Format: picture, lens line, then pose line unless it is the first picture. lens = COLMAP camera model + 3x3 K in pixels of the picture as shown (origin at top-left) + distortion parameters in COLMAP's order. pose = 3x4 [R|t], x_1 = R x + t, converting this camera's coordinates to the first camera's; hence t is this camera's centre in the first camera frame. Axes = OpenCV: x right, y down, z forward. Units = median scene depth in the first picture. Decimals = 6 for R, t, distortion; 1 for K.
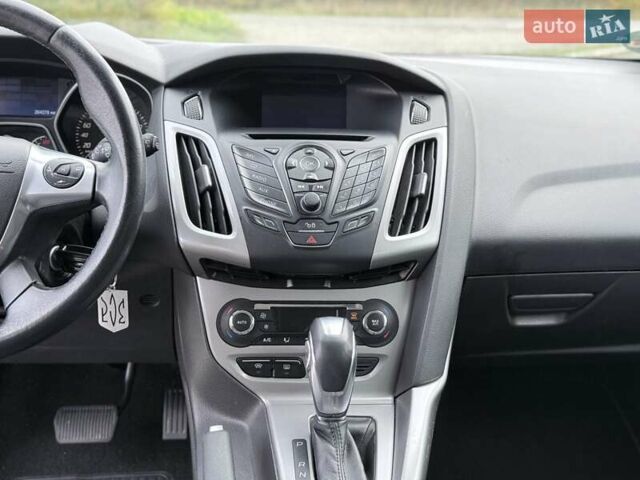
lens RADIAL K [[895.4, 0, 320.0], [0, 895.4, 240.0], [0, 0, 1]] dist [0.136443, 0.005953]
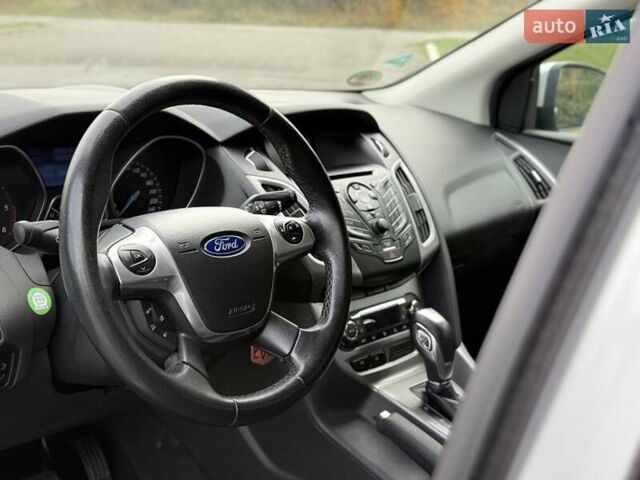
lens RADIAL K [[895.4, 0, 320.0], [0, 895.4, 240.0], [0, 0, 1]] dist [0.136443, 0.005953]
pose [[0.732208, -0.154080, 0.663424, -0.907244], [0.147573, 0.986825, 0.066316, -0.118217], [-0.664902, 0.049346, 0.745299, 0.103290]]
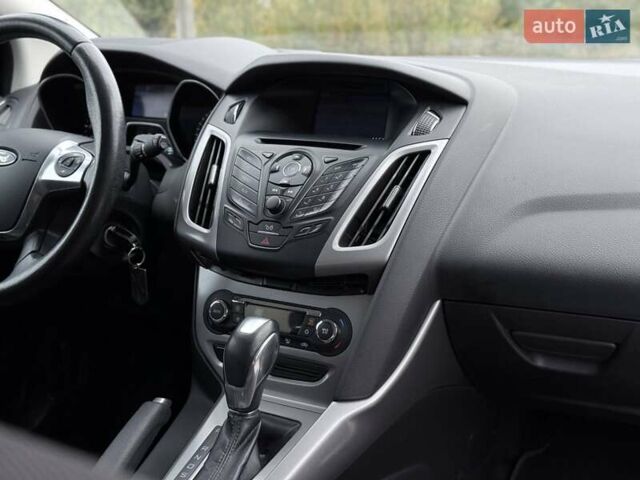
lens RADIAL K [[895.4, 0, 320.0], [0, 895.4, 240.0], [0, 0, 1]] dist [0.136443, 0.005953]
pose [[0.830772, 0.098648, -0.547802, 0.592388], [-0.102233, 0.994470, 0.024042, -0.032143], [0.547144, 0.036030, 0.836263, 0.158364]]
